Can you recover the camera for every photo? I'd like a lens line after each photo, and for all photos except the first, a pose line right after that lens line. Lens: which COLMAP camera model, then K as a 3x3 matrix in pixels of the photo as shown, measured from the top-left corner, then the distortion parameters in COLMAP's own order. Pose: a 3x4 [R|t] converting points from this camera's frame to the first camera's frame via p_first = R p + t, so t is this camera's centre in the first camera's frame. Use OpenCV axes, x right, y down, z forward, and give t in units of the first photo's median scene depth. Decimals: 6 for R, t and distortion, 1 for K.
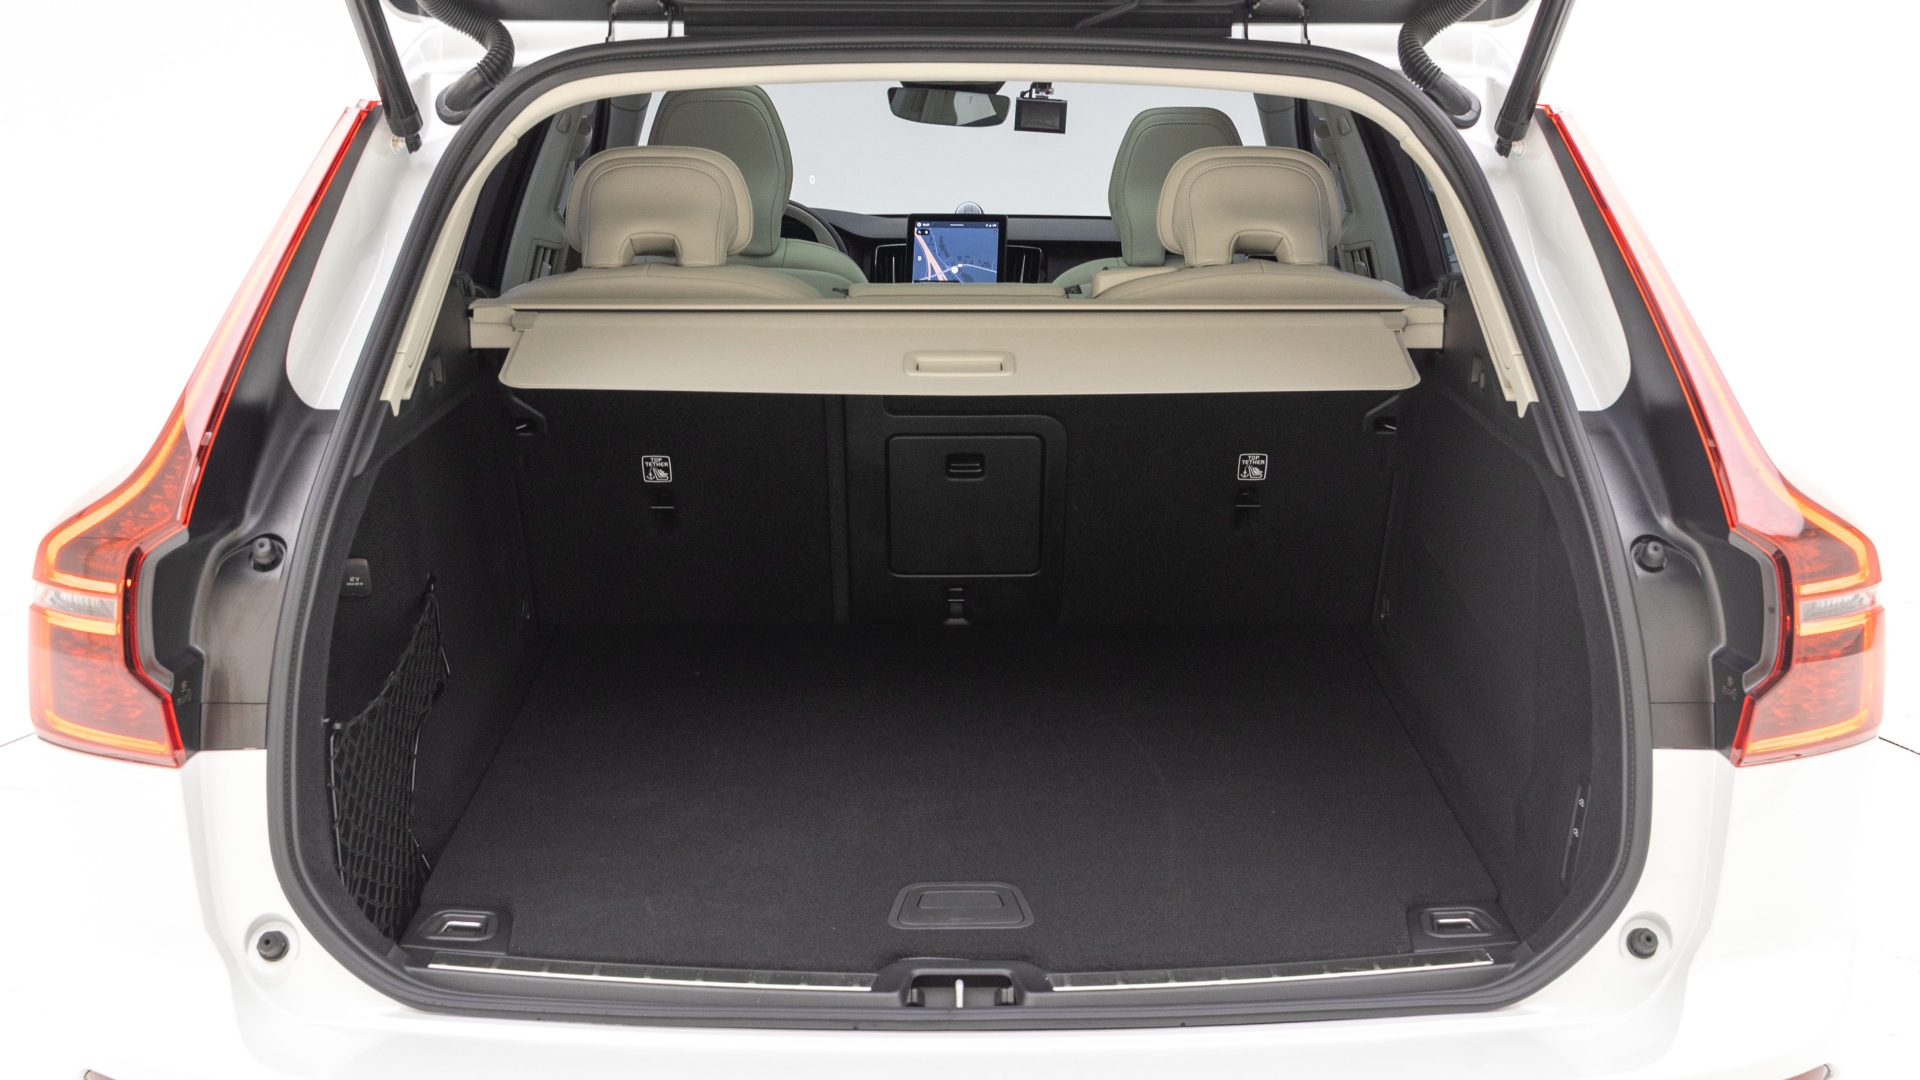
lens RADIAL K [[2190.2, 0, 957.0], [0, 2190.2, 538.4], [0, 0, 1]] dist [0.007956, 0.000000]
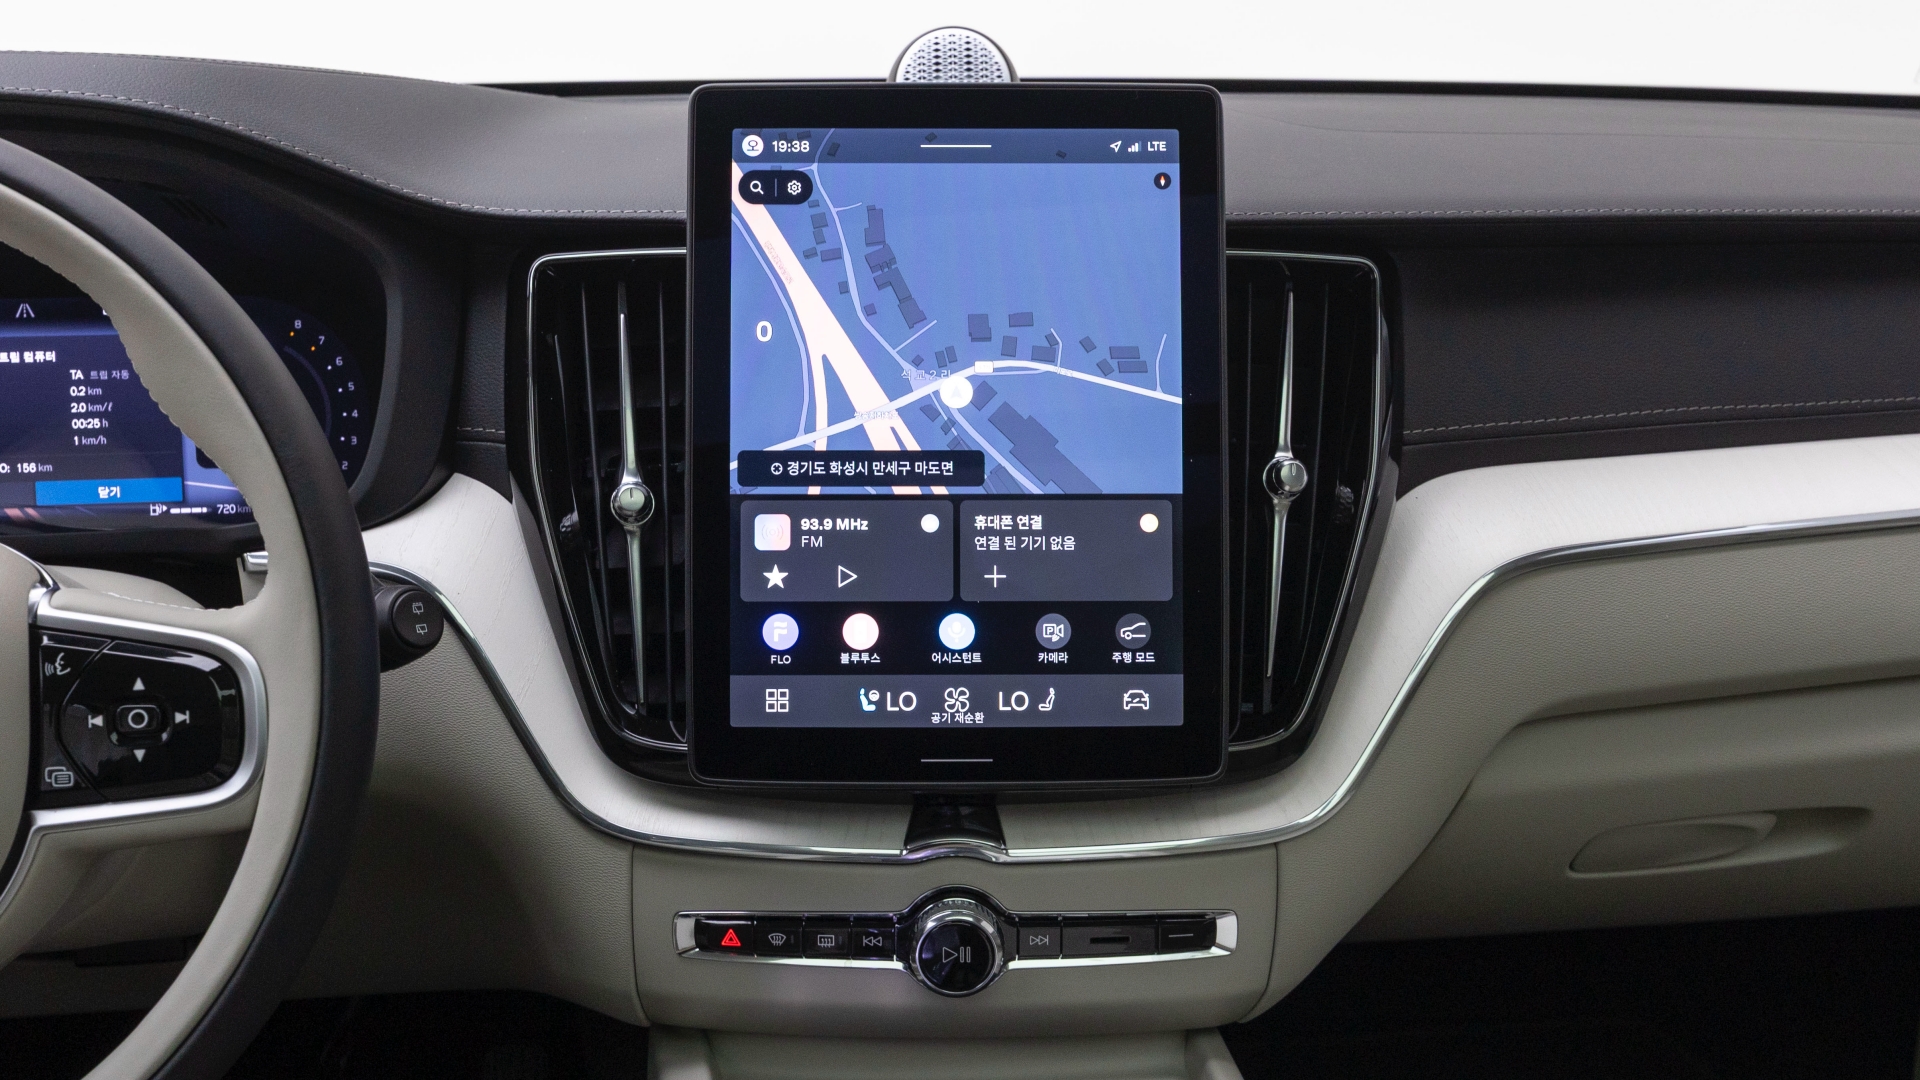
lens RADIAL K [[2190.2, 0, 1014.4], [0, 2190.2, 556.4], [0, 0, 1]] dist [0.007956, 0.000000]
pose [[0.993553, -0.032645, 0.108565, -0.016673], [0.024748, 0.997002, 0.073309, -0.121887], [-0.110632, -0.070150, 0.991383, 0.812668]]
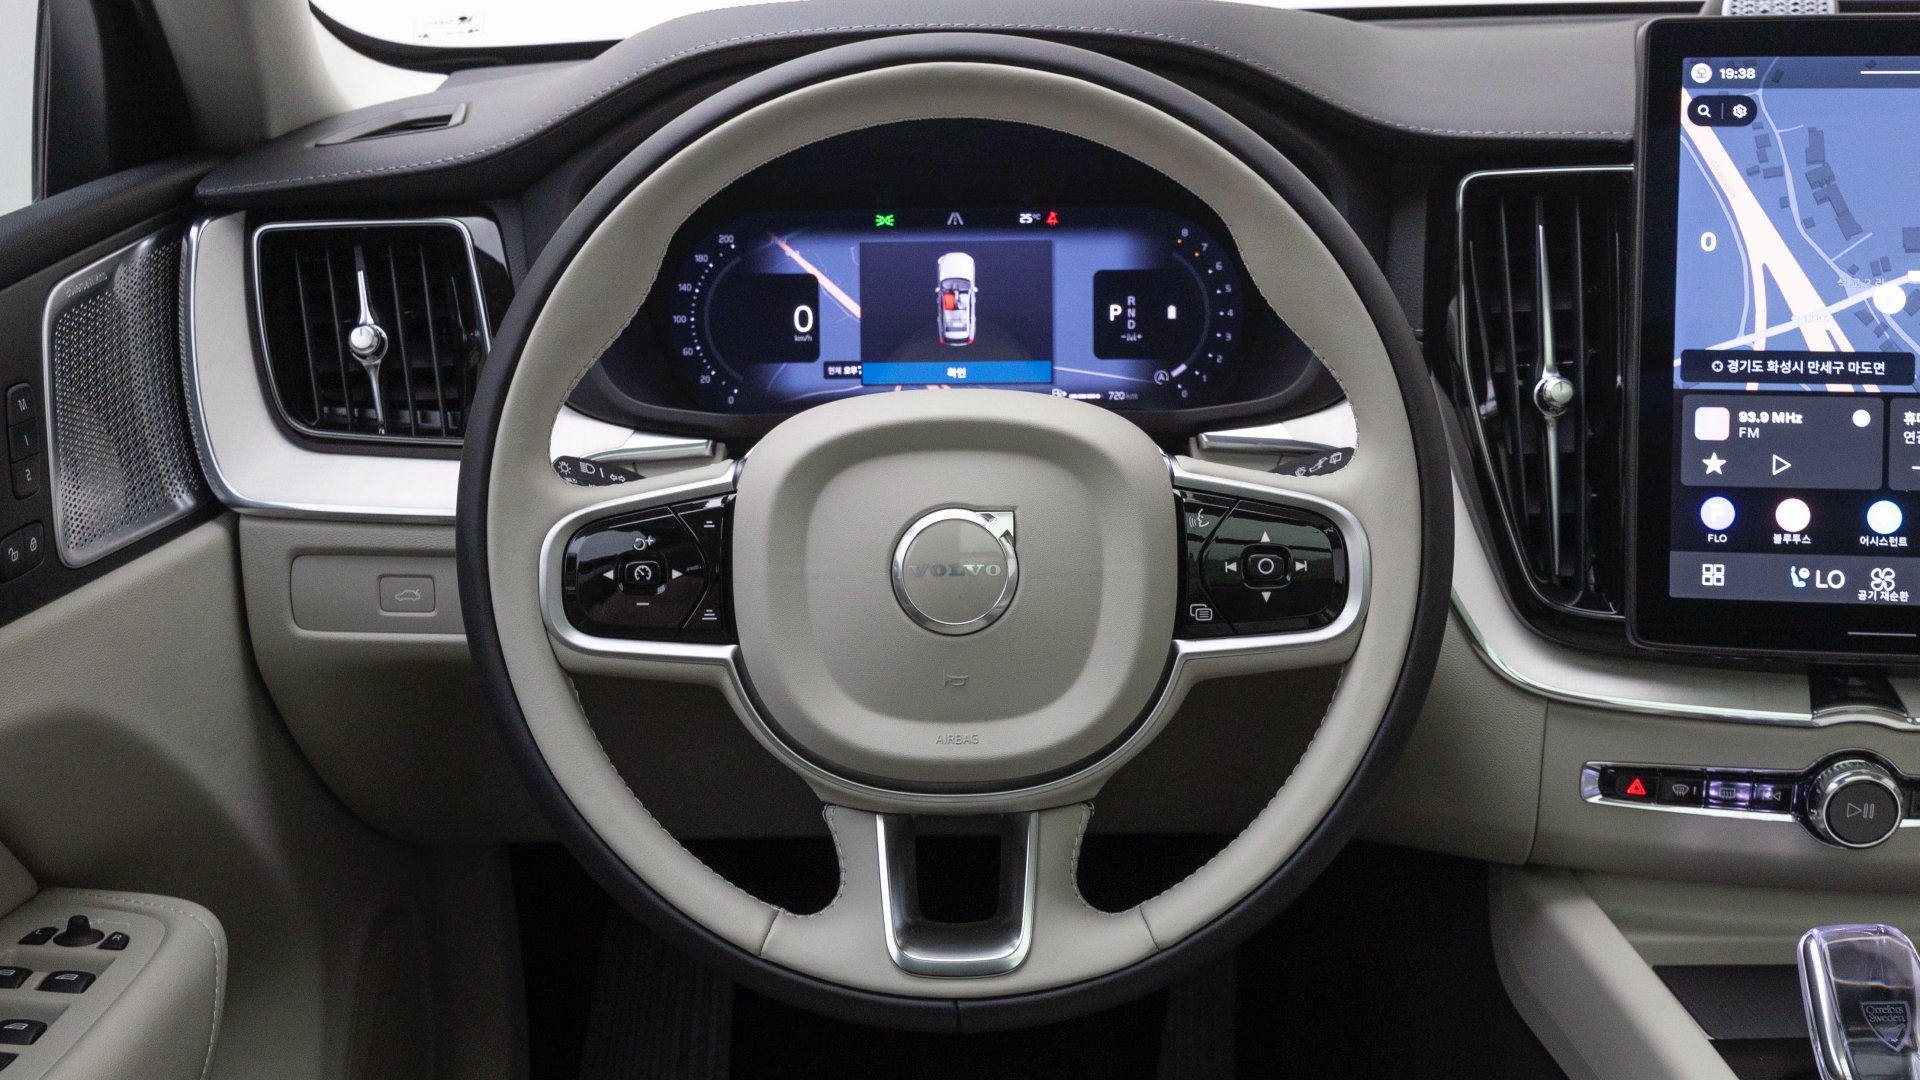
lens RADIAL K [[2177.8, 0, 942.6], [0, 2177.8, 548.5], [0, 0, 1]] dist [0.012549, 0.000000]
pose [[0.998779, -0.005490, -0.049093, -0.078784], [0.010711, 0.994232, 0.106716, -0.121823], [0.048224, -0.107112, 0.993077, 0.790504]]
